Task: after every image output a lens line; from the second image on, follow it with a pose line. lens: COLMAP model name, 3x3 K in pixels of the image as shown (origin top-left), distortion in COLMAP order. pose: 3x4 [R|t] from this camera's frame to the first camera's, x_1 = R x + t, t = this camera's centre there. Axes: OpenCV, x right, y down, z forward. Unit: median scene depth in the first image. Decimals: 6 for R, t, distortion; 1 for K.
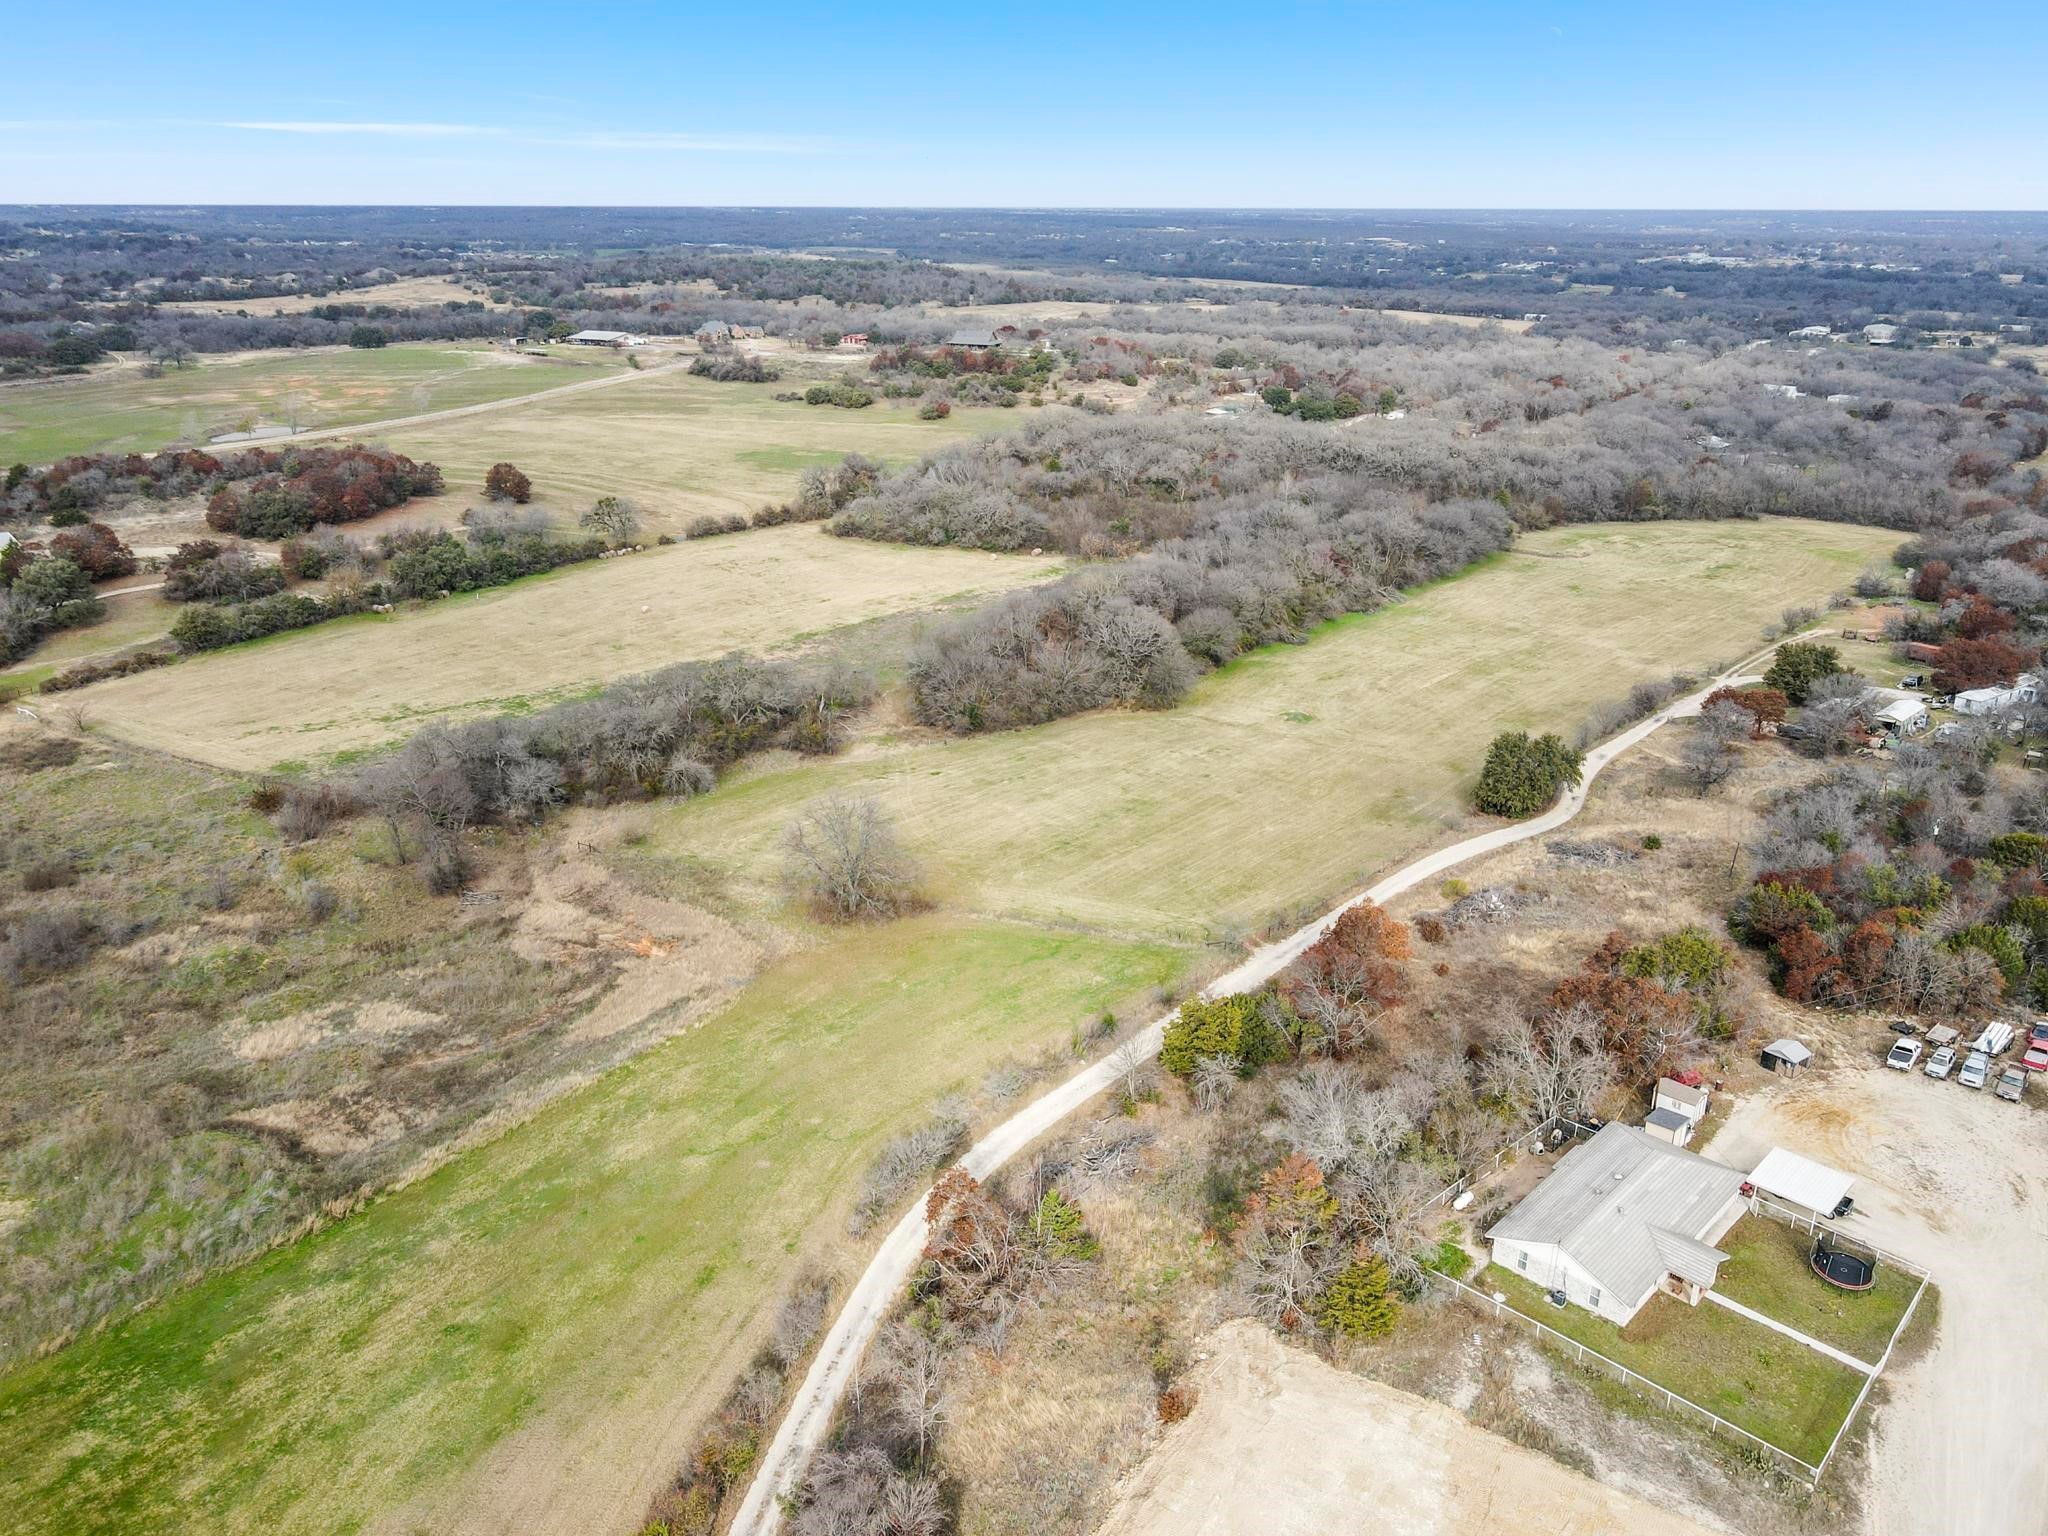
lens RADIAL K [[1503.0, 0, 1019.4], [0, 1503.0, 776.1], [0, 0, 1]] dist [0.001040, 0.026074]
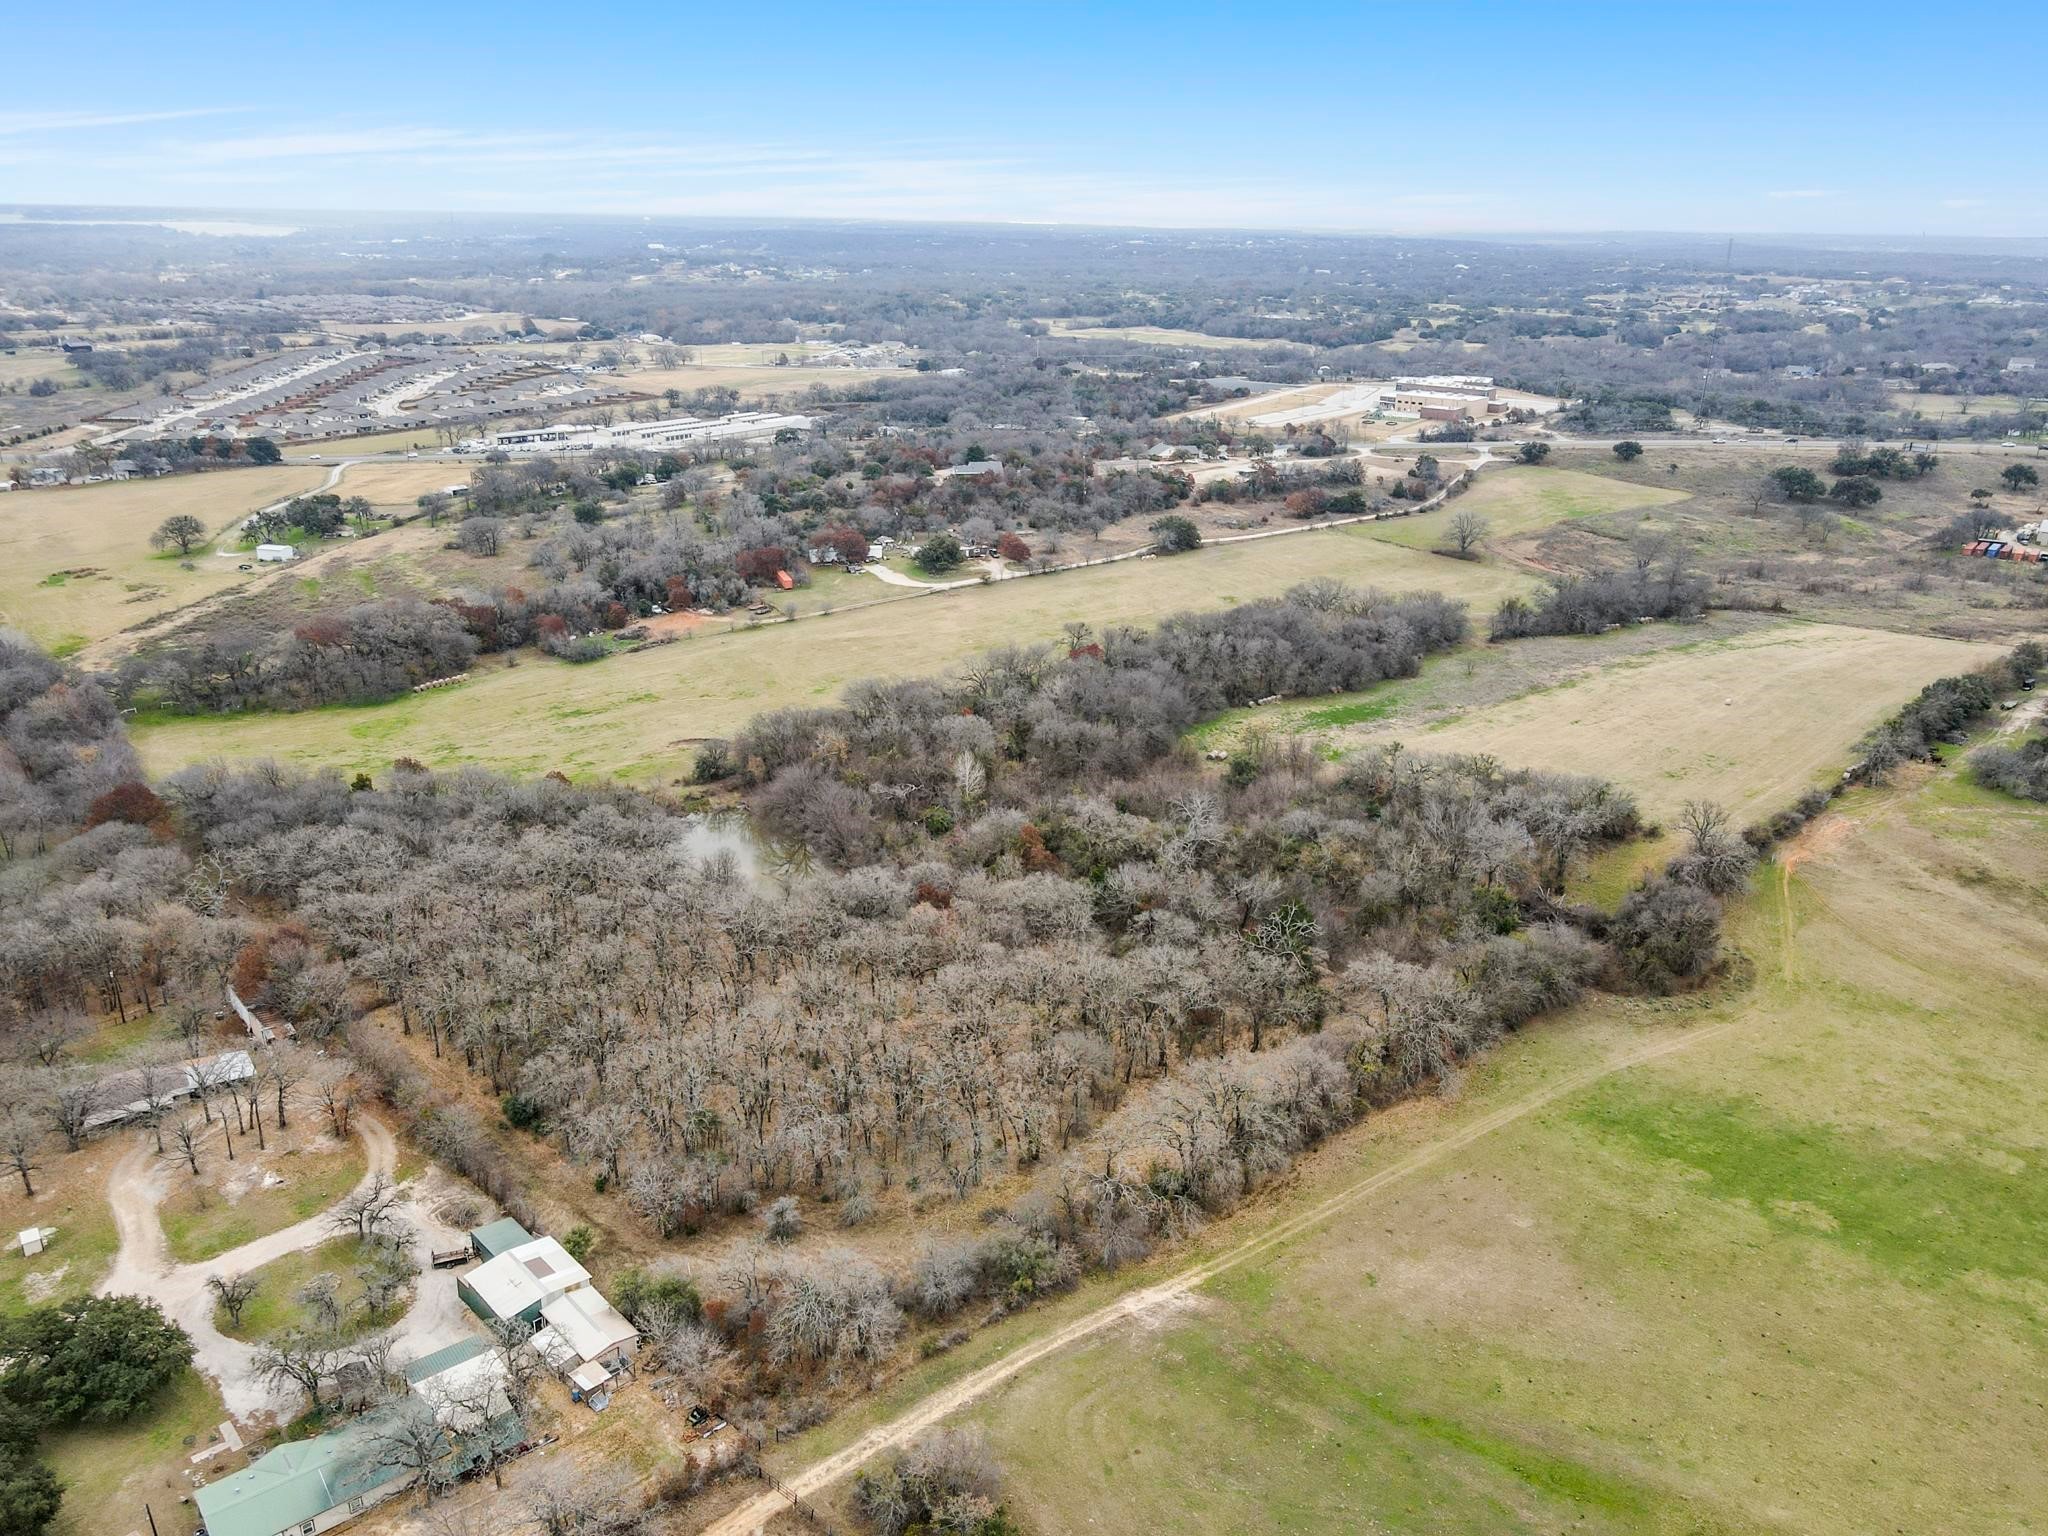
lens RADIAL K [[1503.0, 0, 1019.4], [0, 1503.0, 776.1], [0, 0, 1]] dist [0.001040, 0.026074]
pose [[-0.967564, -0.113636, 0.225626, 0.003550], [0.067046, 0.745585, 0.663030, -0.806487], [-0.243567, 0.656651, -0.713782, 1.868023]]
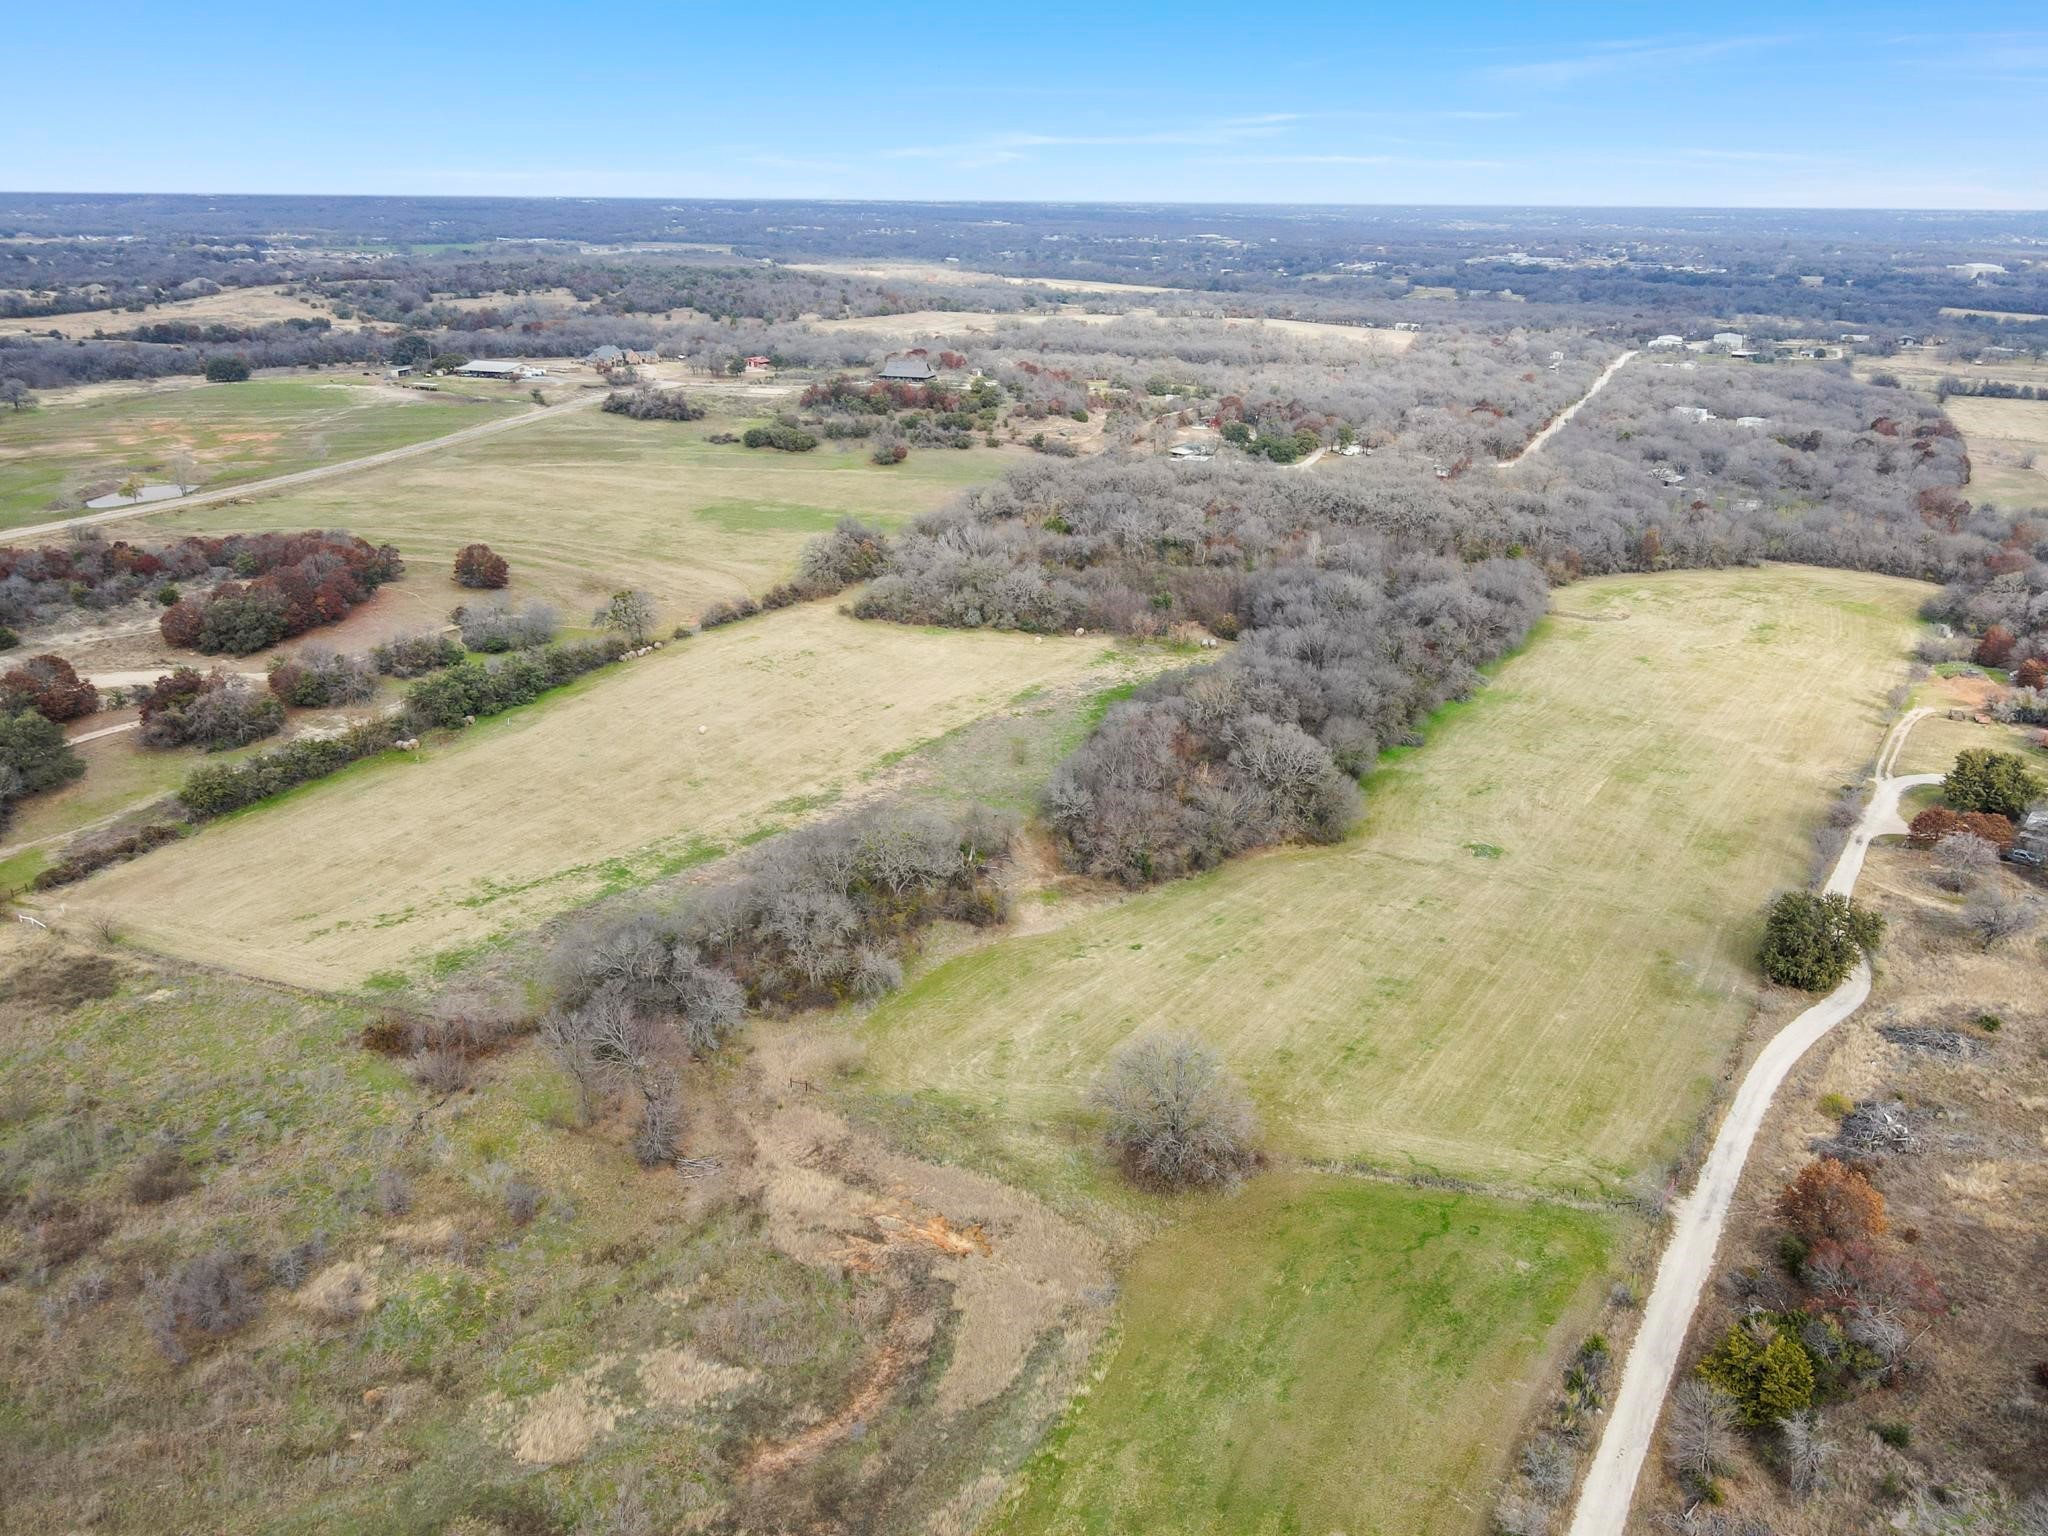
lens RADIAL K [[1503.0, 0, 1019.4], [0, 1503.0, 776.1], [0, 0, 1]] dist [0.001040, 0.026074]
pose [[0.992496, -0.038440, 0.116078, -0.158771], [0.037535, 0.999246, 0.009971, -0.081095], [-0.116374, -0.005539, 0.993190, 0.086756]]
